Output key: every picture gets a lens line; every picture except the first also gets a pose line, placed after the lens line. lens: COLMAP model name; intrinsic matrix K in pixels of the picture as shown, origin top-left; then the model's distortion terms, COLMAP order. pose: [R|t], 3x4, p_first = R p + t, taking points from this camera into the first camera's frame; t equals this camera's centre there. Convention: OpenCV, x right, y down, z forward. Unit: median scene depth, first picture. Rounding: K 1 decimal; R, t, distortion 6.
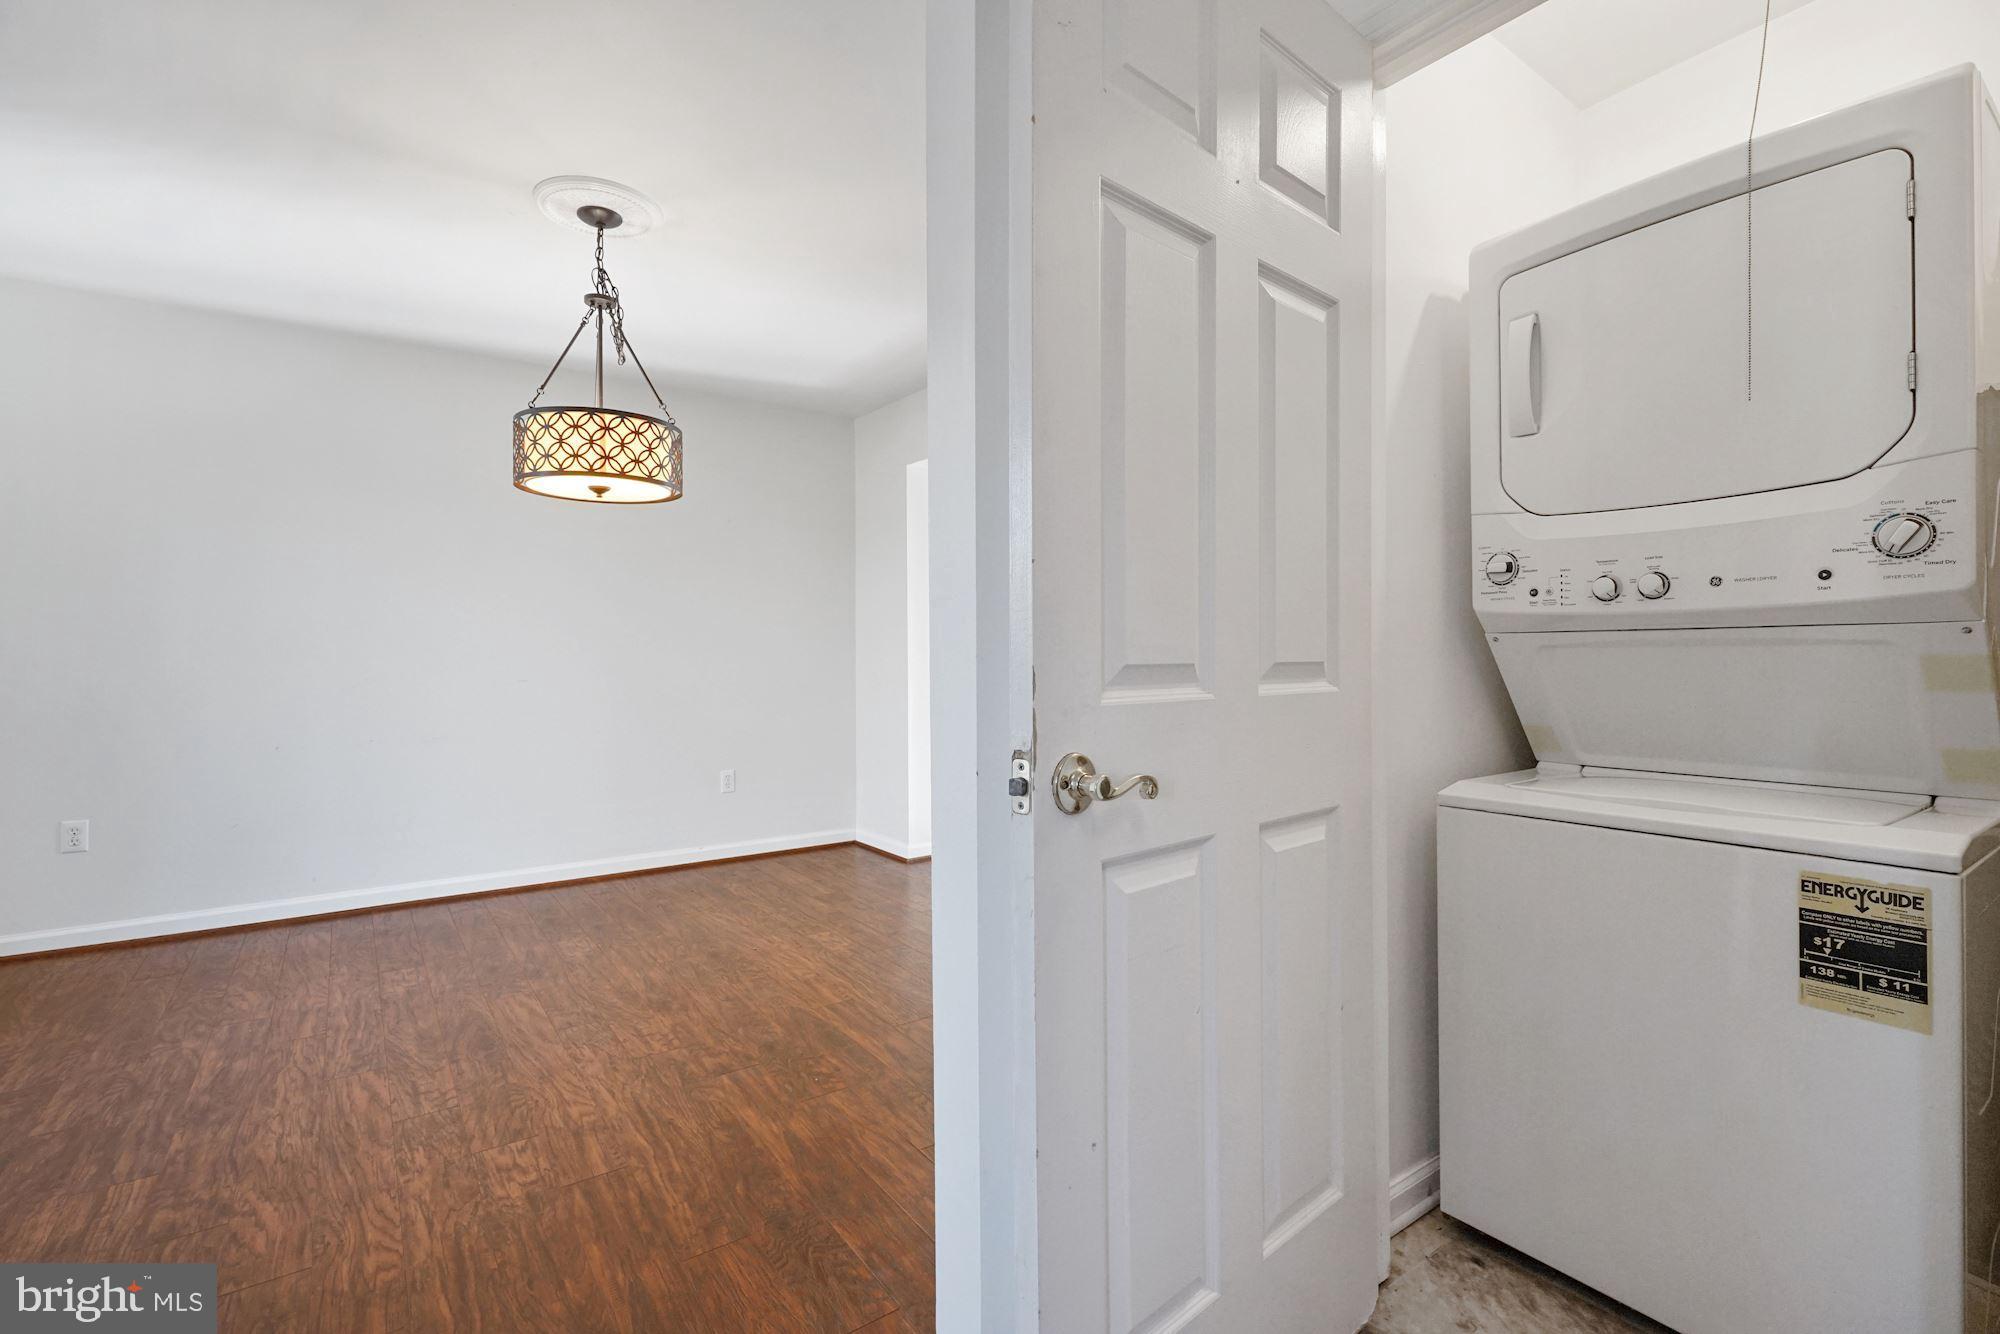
lens RADIAL K [[864.4, 0, 988.7], [0, 864.4, 655.6], [0, 0, 1]] dist [-0.002224, -0.000315]
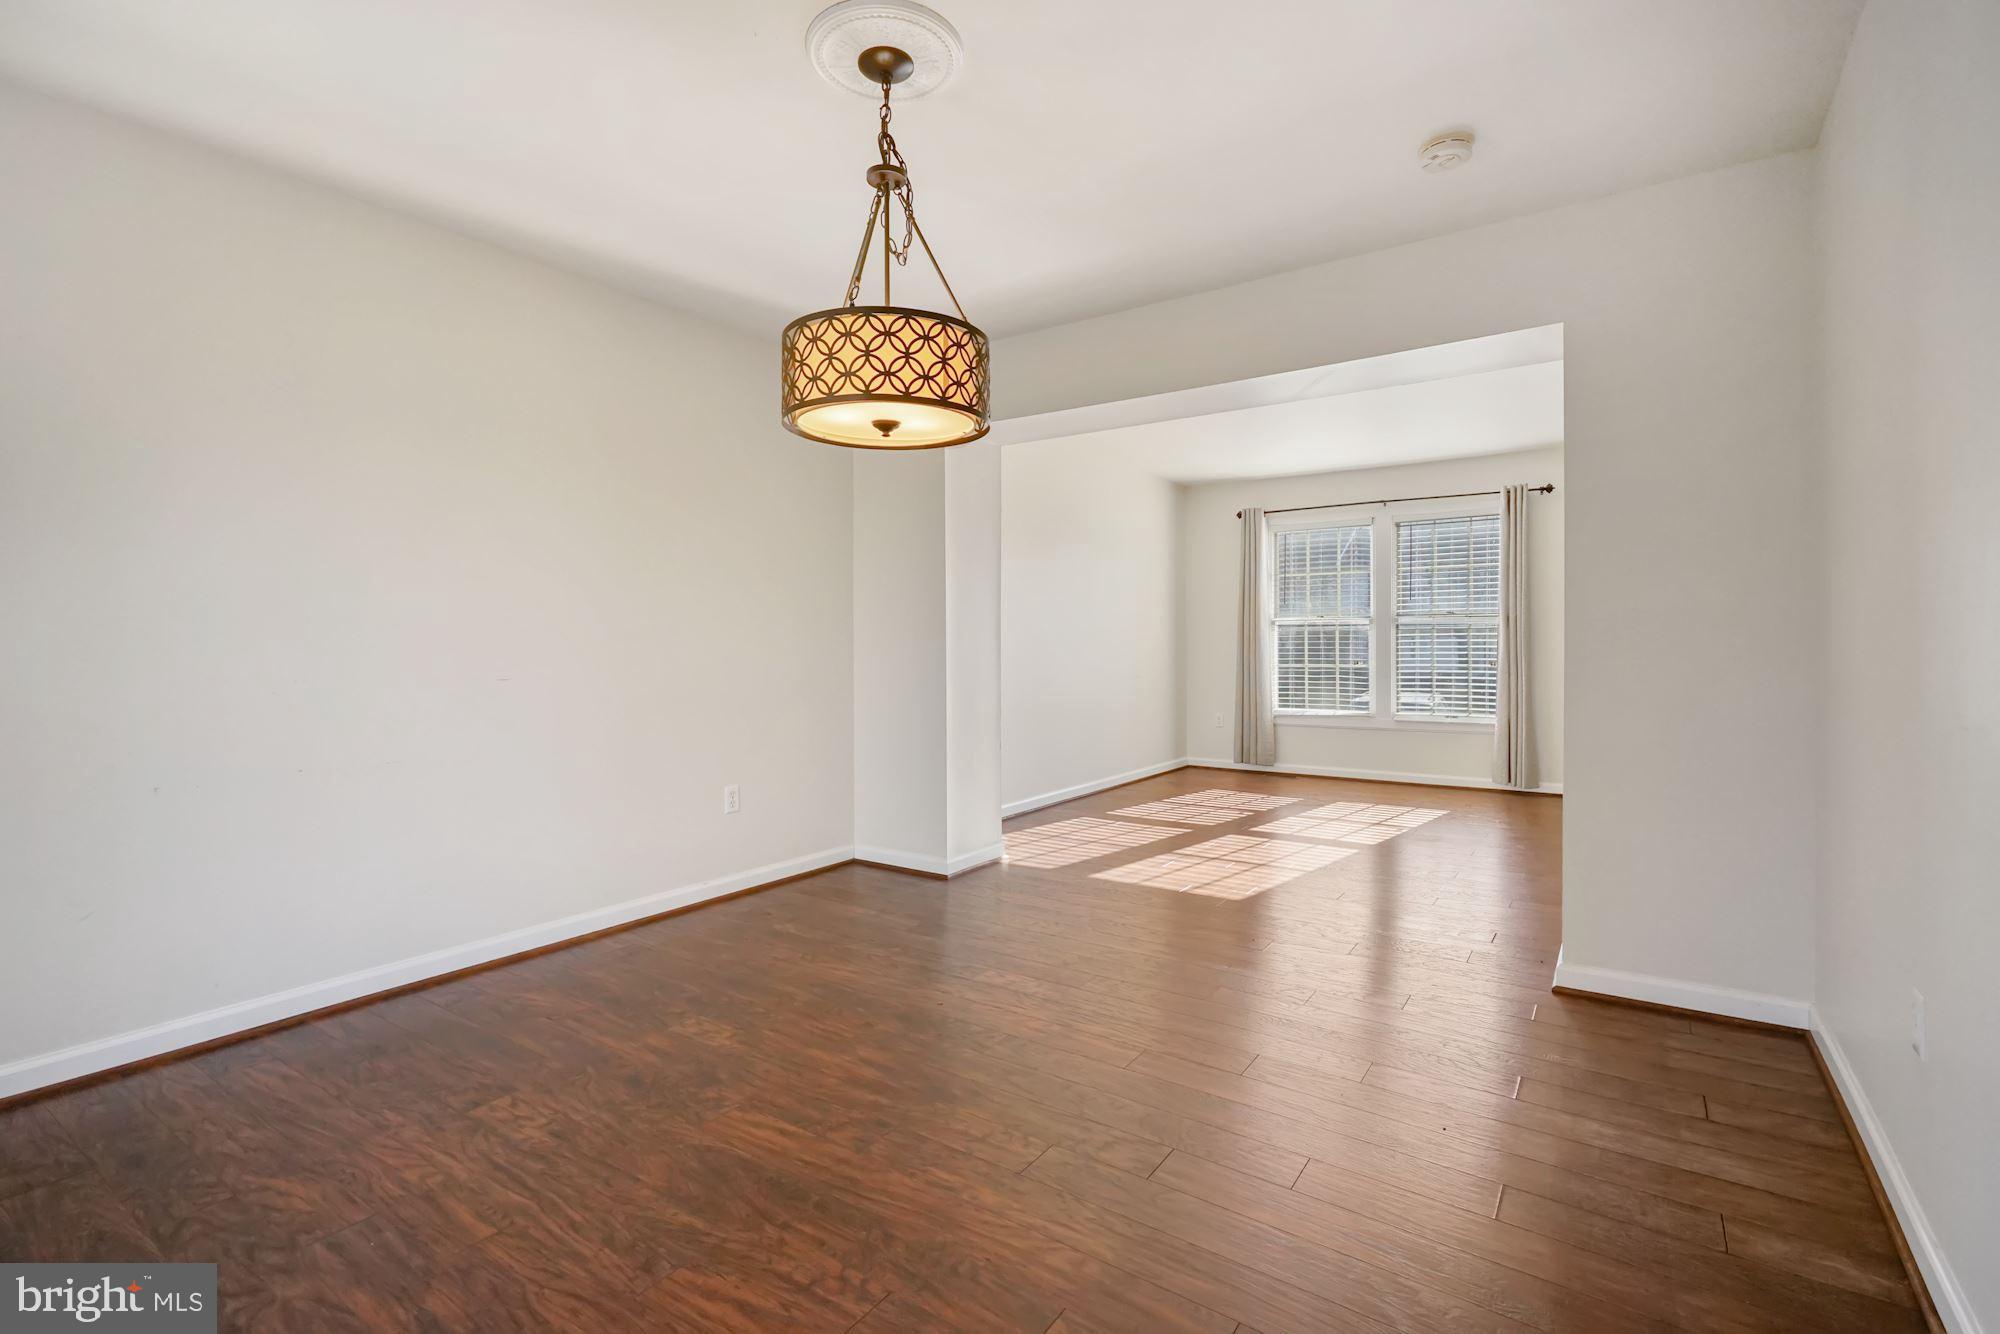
lens RADIAL K [[882.0, 0, 994.3], [0, 882.0, 648.3], [0, 0, 1]] dist [-0.002965, 0.000725]
pose [[0.946411, -0.001169, 0.322964, -0.632739], [-0.000757, 0.999983, 0.005838, -0.003624], [-0.322965, -0.005769, 0.946393, 0.248191]]
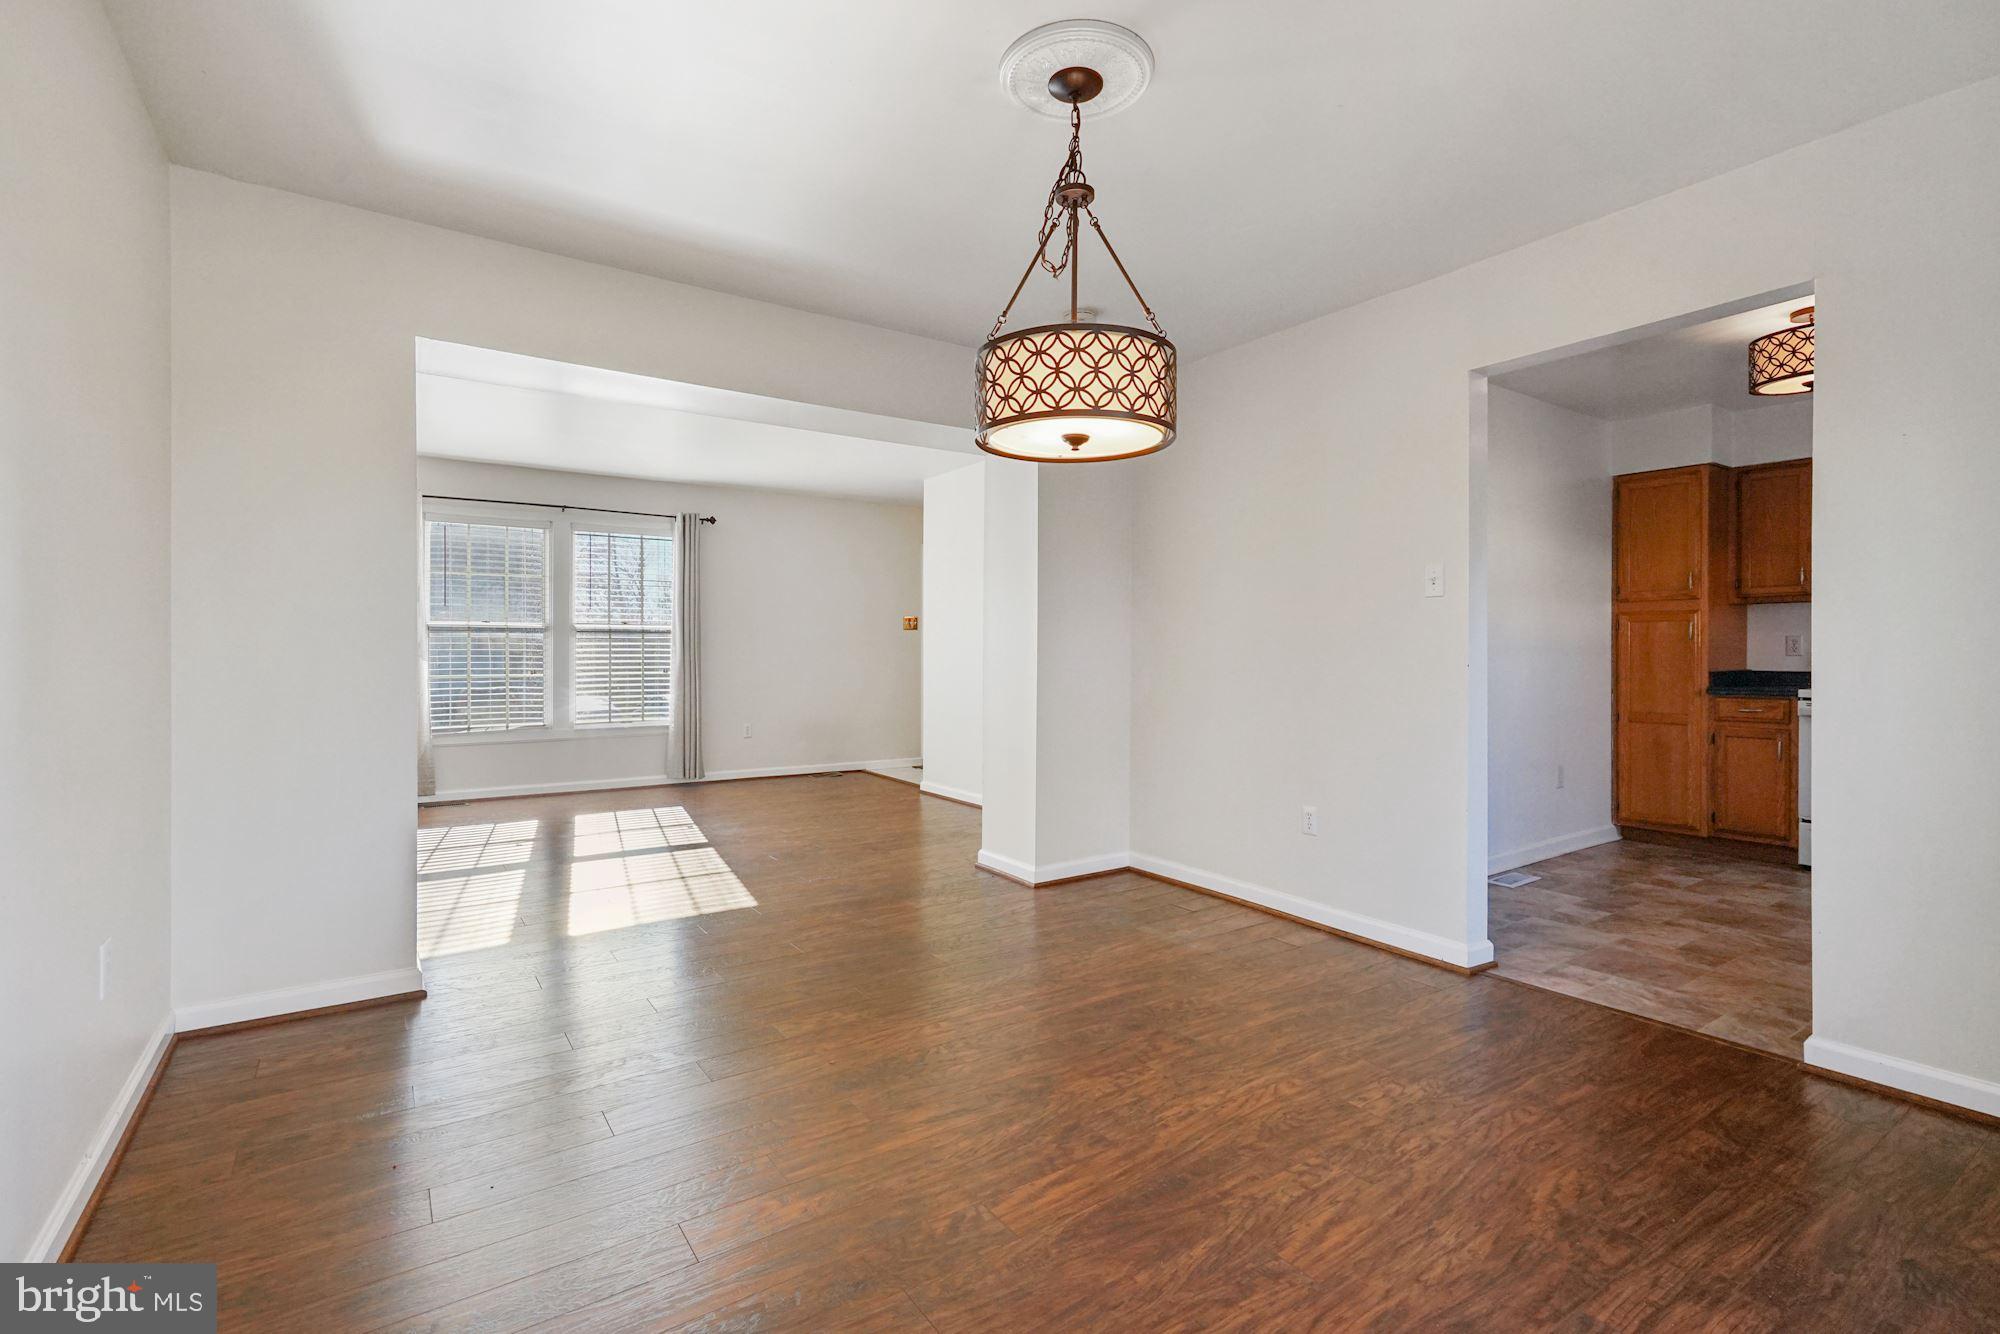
lens RADIAL K [[907.5, 0, 971.2], [0, 907.5, 658.1], [0, 0, 1]] dist [-0.002335, -0.000055]
pose [[0.059171, -0.004811, 0.998236, -1.309038], [-0.002665, 0.999984, 0.004978, -0.003168], [-0.998244, -0.002955, 0.059157, 1.082027]]
